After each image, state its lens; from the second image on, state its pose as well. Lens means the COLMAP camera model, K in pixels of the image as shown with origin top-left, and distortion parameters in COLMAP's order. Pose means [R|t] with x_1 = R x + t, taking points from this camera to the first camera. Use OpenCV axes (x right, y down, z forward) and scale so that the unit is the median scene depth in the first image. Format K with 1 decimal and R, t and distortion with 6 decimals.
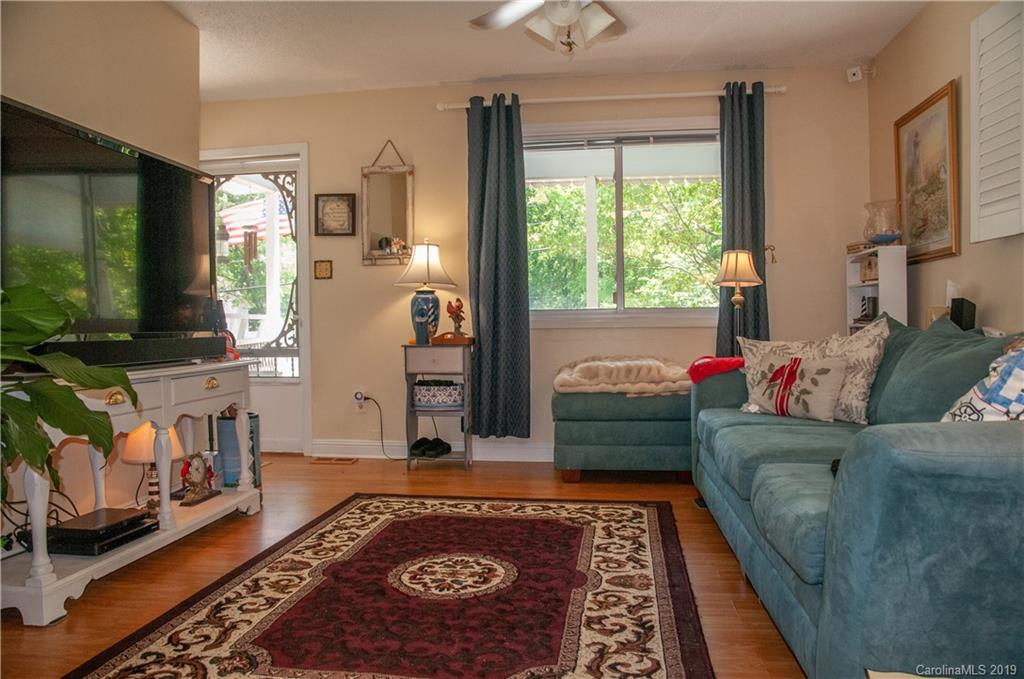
lens RADIAL K [[709.0, 0, 535.2], [0, 709.0, 342.4], [0, 0, 1]] dist [-0.109061, 0.085558]
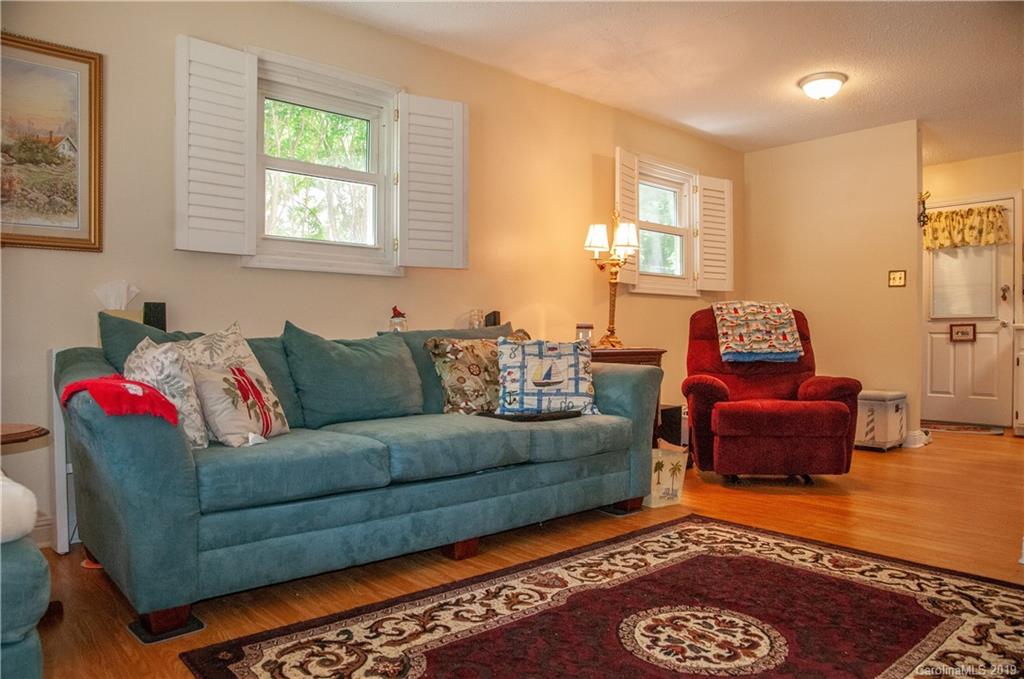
lens RADIAL K [[703.5, 0, 509.2], [0, 703.5, 343.9], [0, 0, 1]] dist [-0.104658, 0.068998]
pose [[-0.743008, 0.009559, 0.669215, -0.505139], [0.023059, 0.999670, 0.011323, -0.009019], [-0.668886, 0.023845, -0.742983, 1.816072]]
